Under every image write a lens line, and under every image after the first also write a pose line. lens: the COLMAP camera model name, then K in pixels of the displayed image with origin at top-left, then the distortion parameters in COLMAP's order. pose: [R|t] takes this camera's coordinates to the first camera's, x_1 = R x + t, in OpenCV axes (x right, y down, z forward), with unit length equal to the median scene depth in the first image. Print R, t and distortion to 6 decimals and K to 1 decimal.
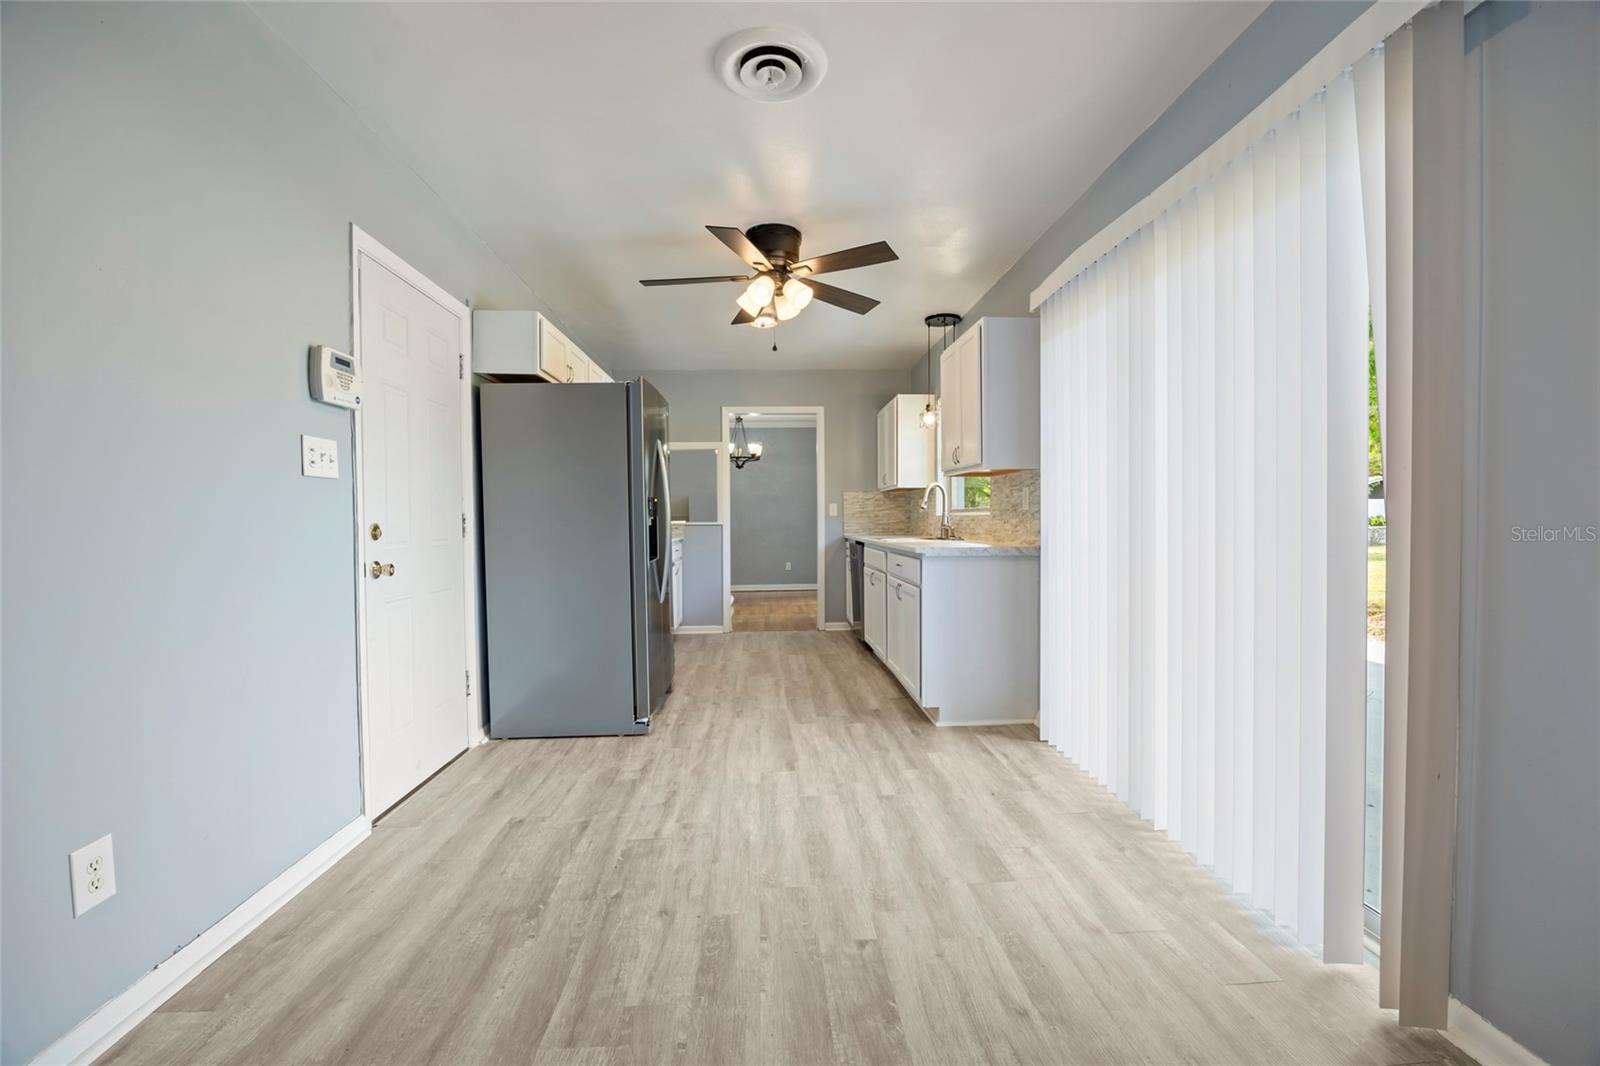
lens RADIAL K [[698.5, 0, 809.2], [0, 698.5, 514.4], [0, 0, 1]] dist [-0.016519, 0.000366]
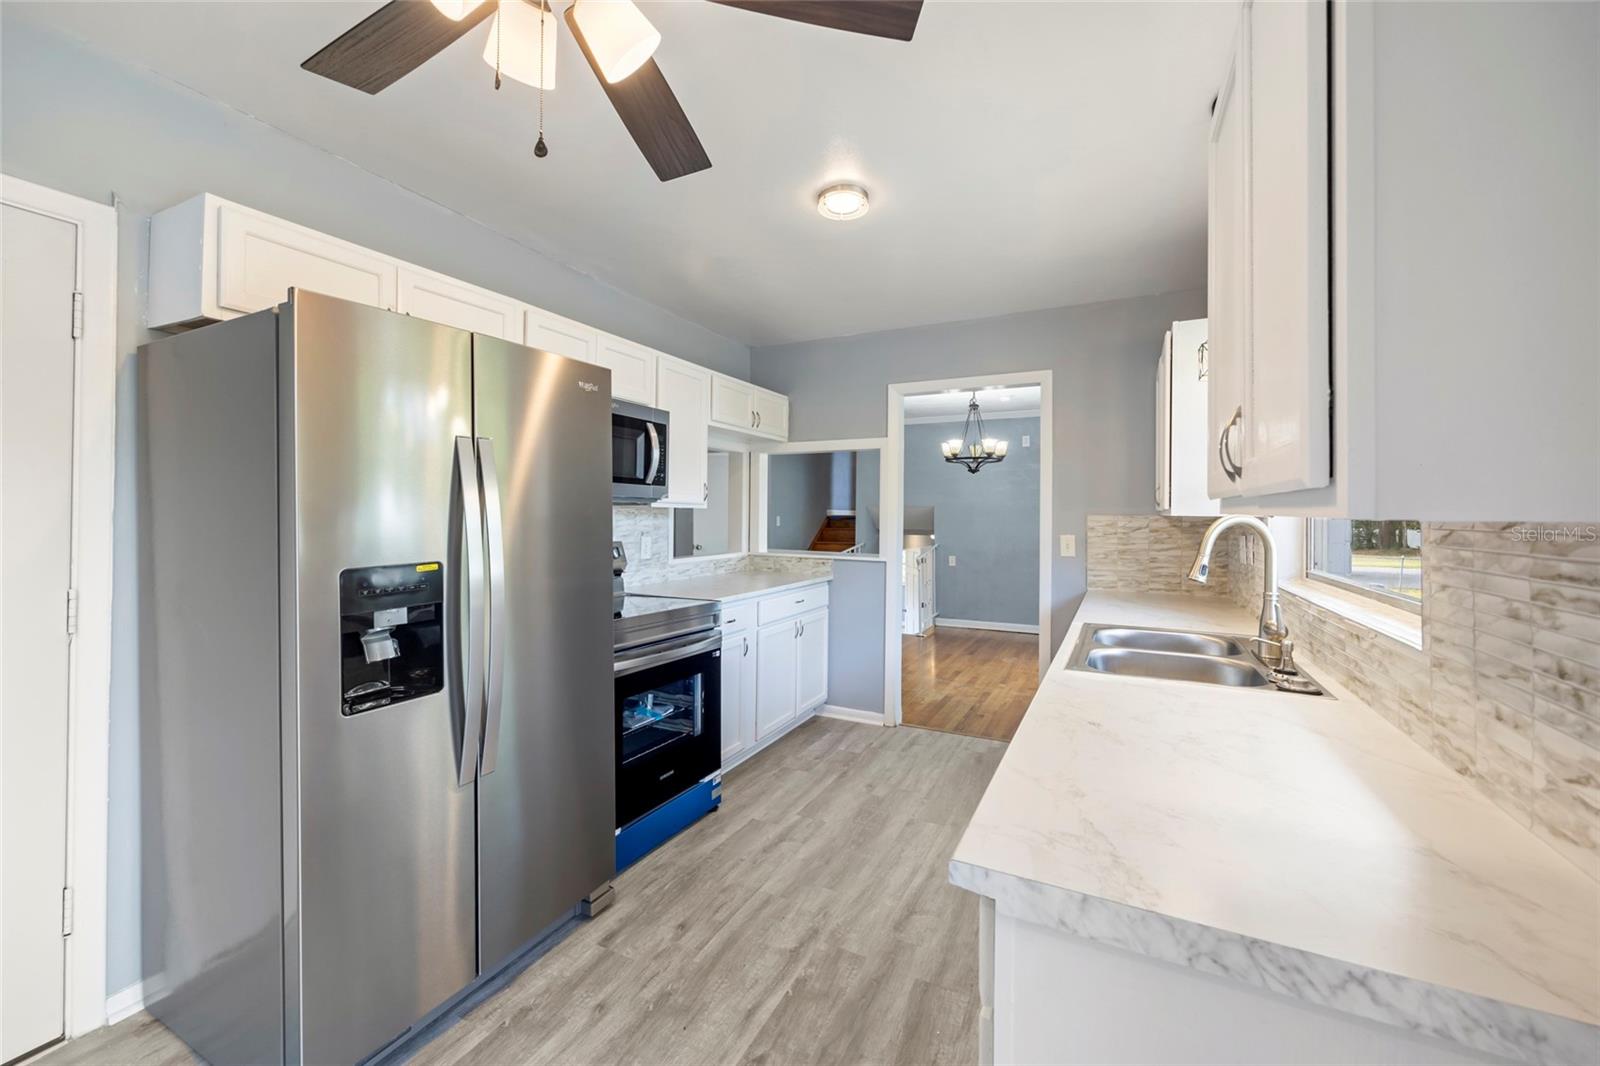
lens RADIAL K [[637.8, 0, 798.6], [0, 637.8, 506.8], [0, 0, 1]] dist [0.000740, 0.000402]
pose [[0.856444, 0.011349, -0.516114, 0.204614], [-0.013419, 0.999910, -0.000280, -0.062552], [0.516065, 0.007165, 0.856520, 0.752090]]
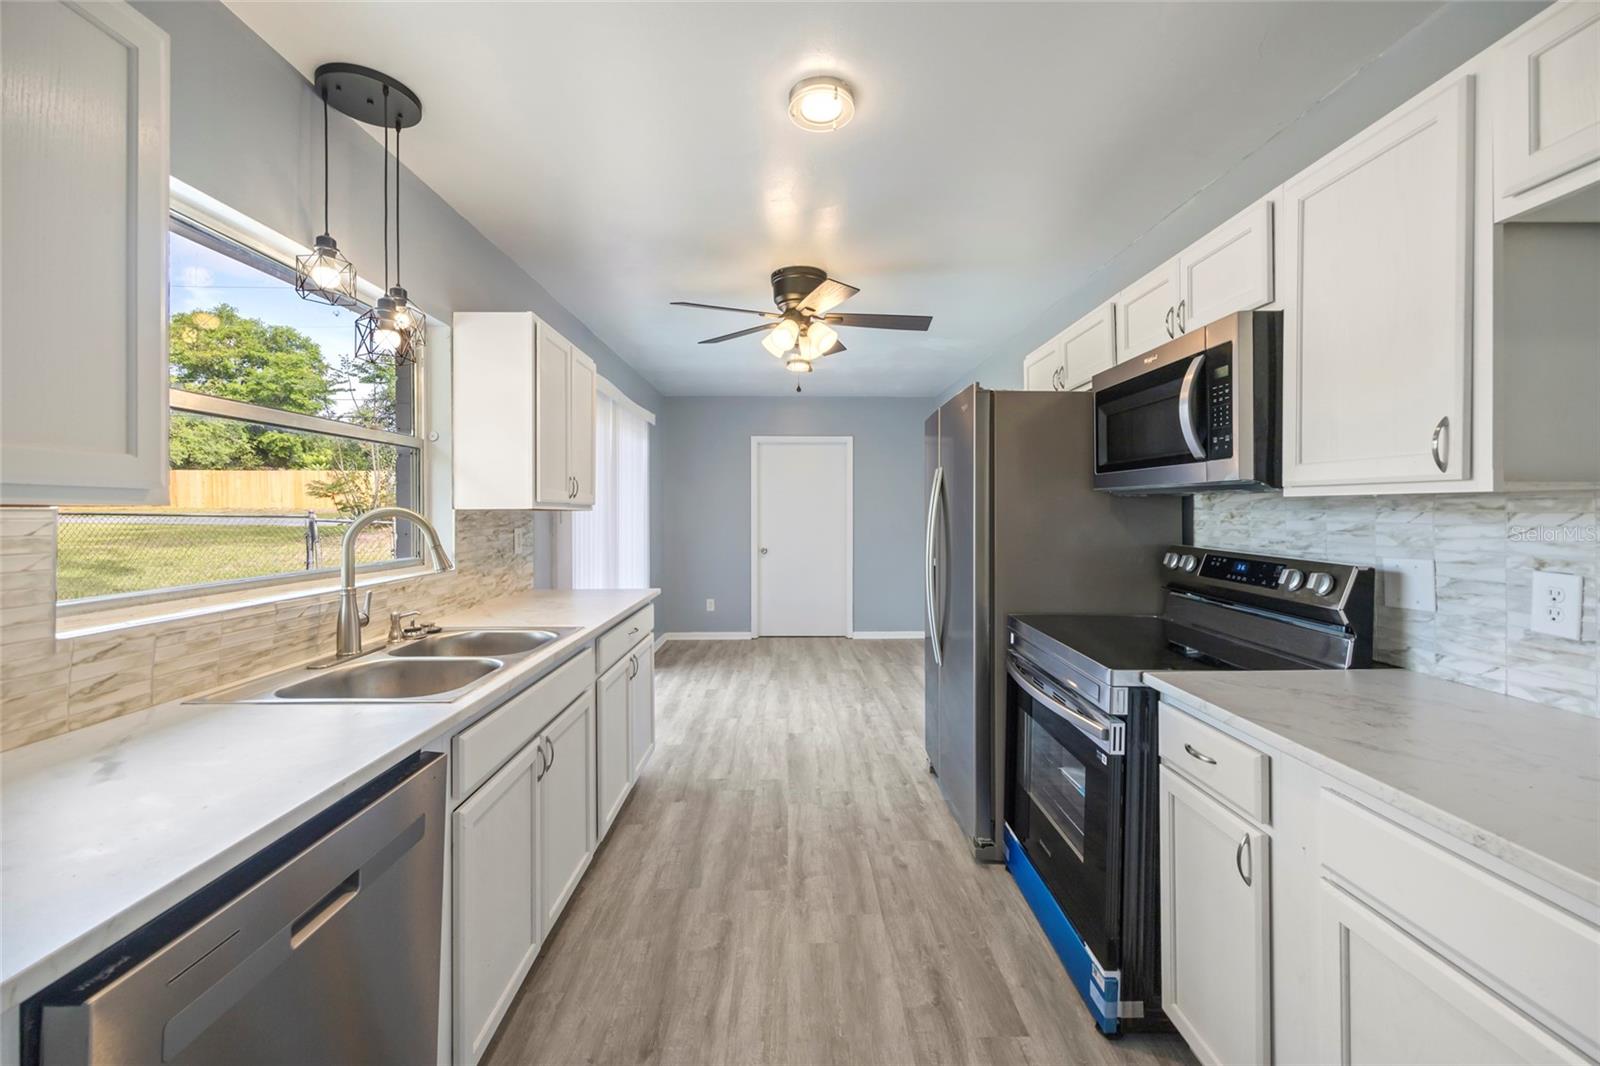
lens RADIAL K [[617.9, 0, 806.0], [0, 617.9, 514.3], [0, 0, 1]] dist [0.000044, 0.000449]
pose [[-0.998979, 0.011440, 0.043706, -0.090161], [0.011359, 0.999933, -0.002098, -0.051243], [-0.043728, -0.001600, -0.999042, 1.776546]]
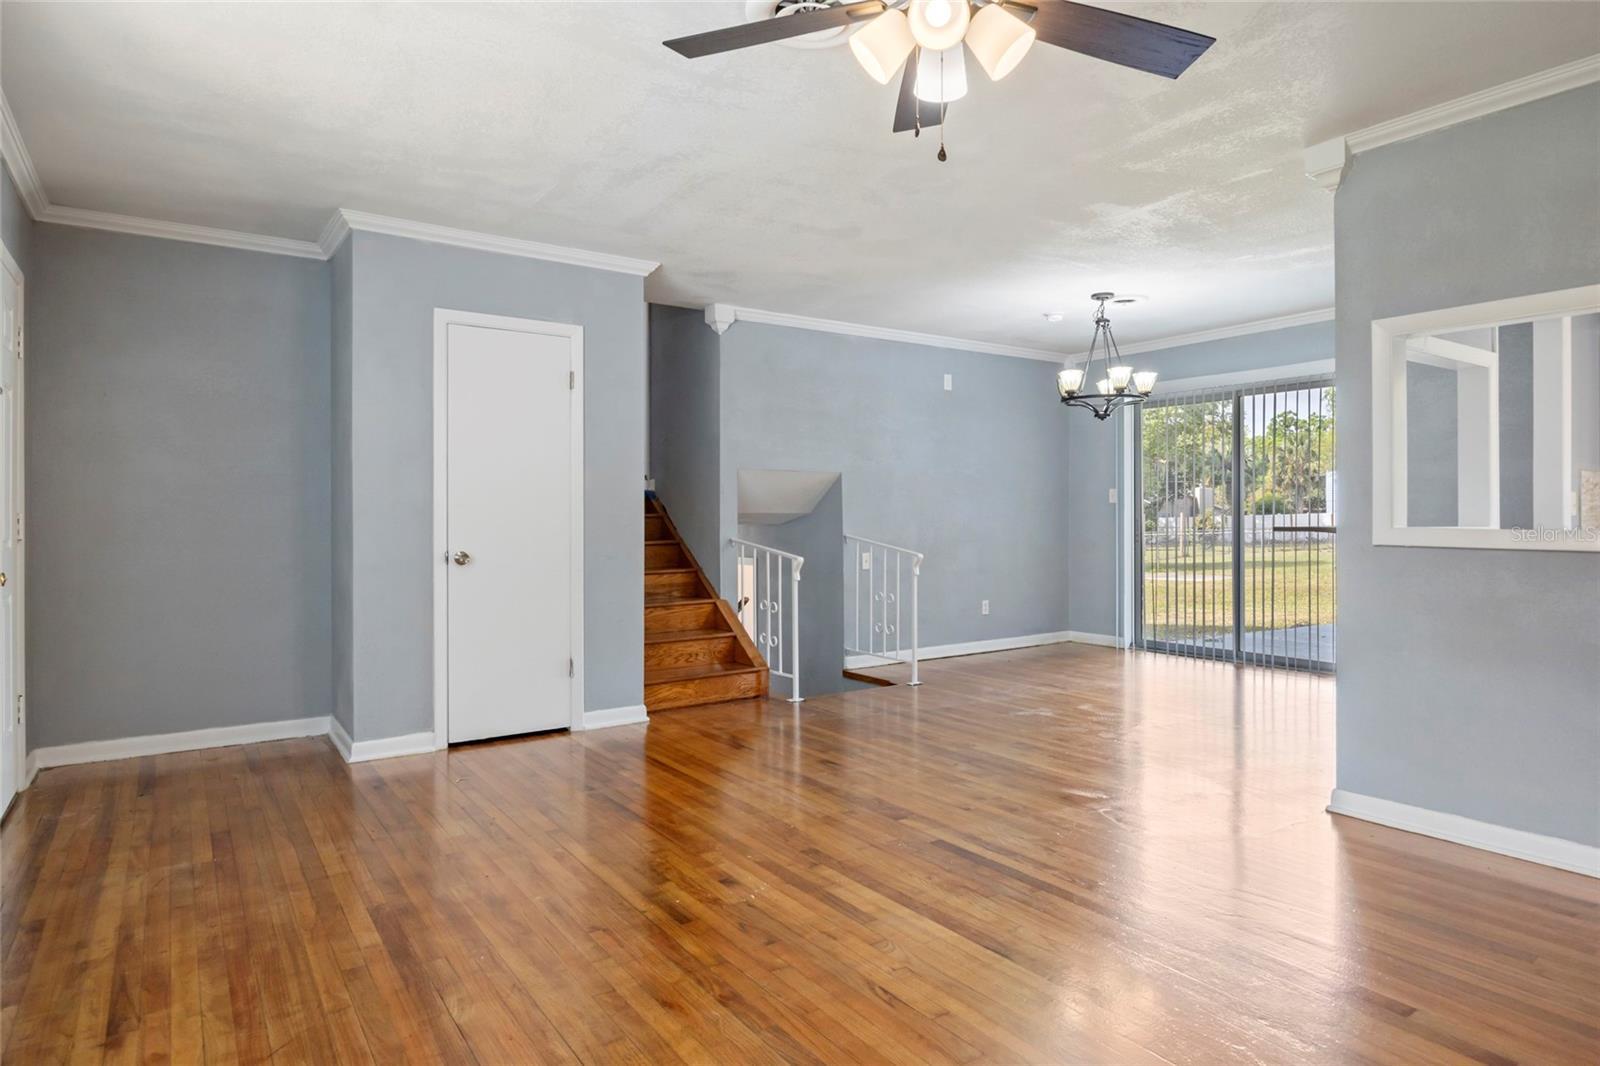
lens RADIAL K [[916.7, 0, 807.7], [0, 916.7, 527.3], [0, 0, 1]] dist [-0.002273, -0.000712]
pose [[0.859674, 0.001527, 0.510841, -1.420917], [-0.008319, 0.999905, 0.011011, 0.013641], [-0.510775, -0.013716, 0.859605, 1.228300]]
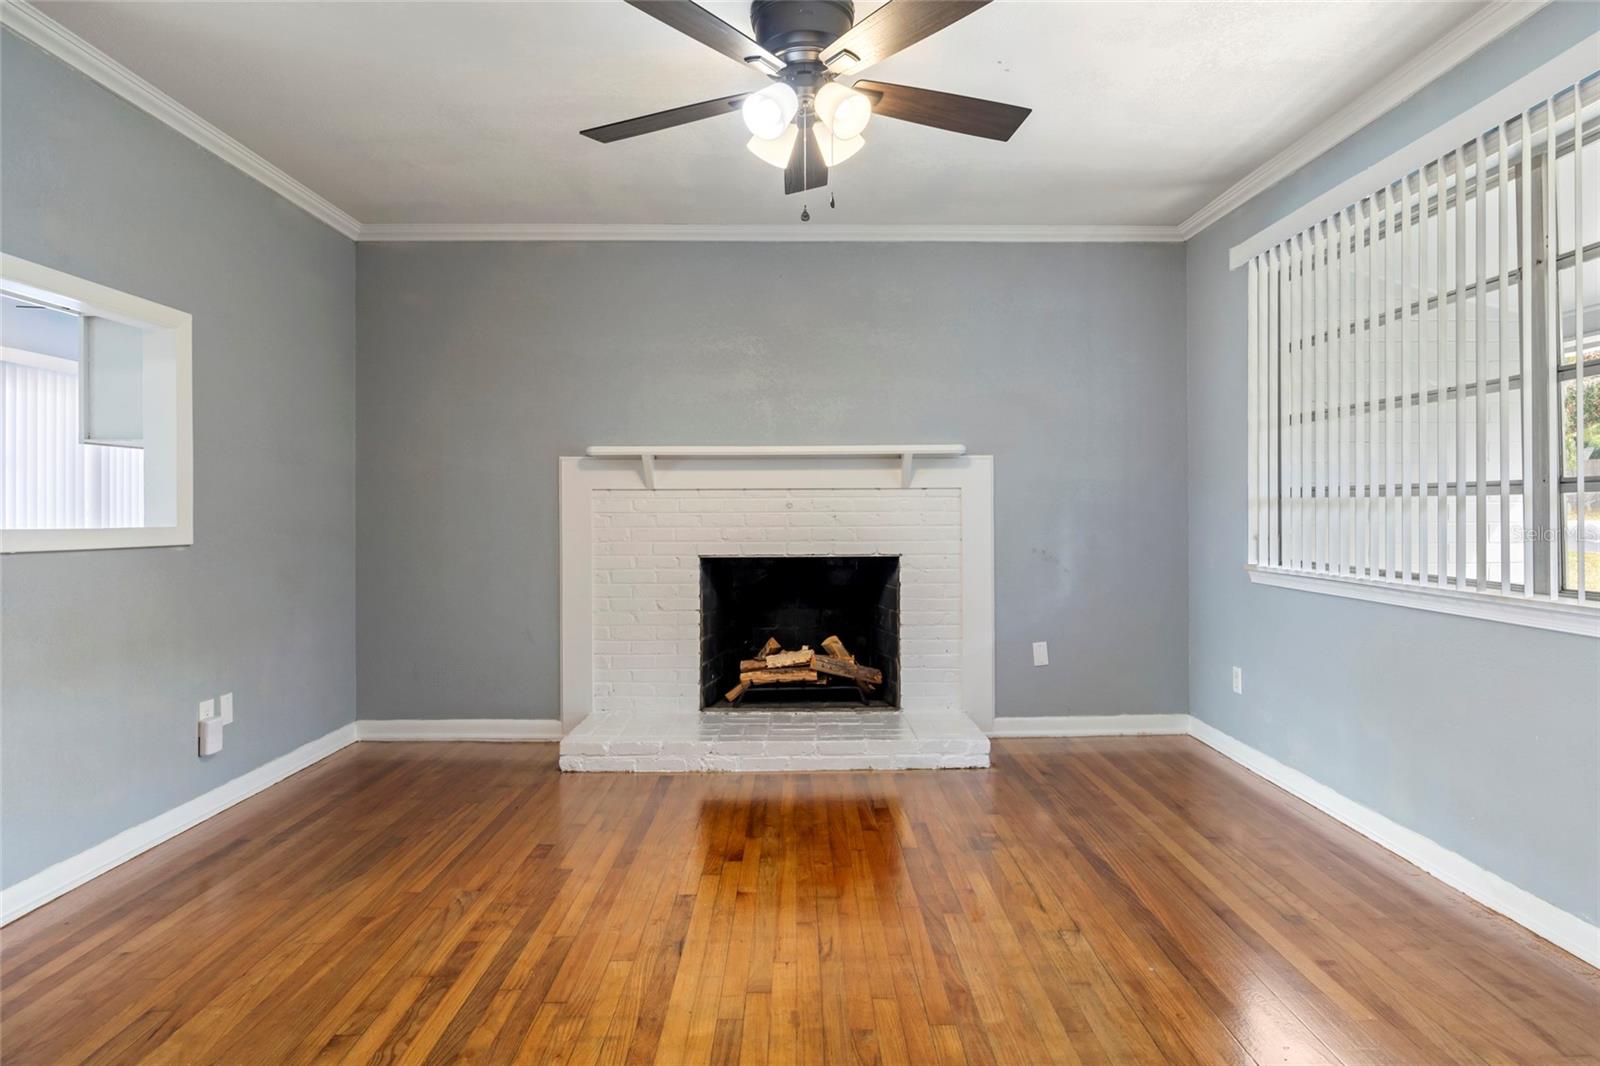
lens RADIAL K [[921.0, 0, 802.5], [0, 921.0, 511.7], [0, 0, 1]] dist [-0.009384, 0.000610]
pose [[-0.997670, 0.012623, 0.067040, -1.124232], [0.012276, 0.999909, -0.005592, 0.018311], [-0.067105, -0.004756, -0.997735, 2.291970]]
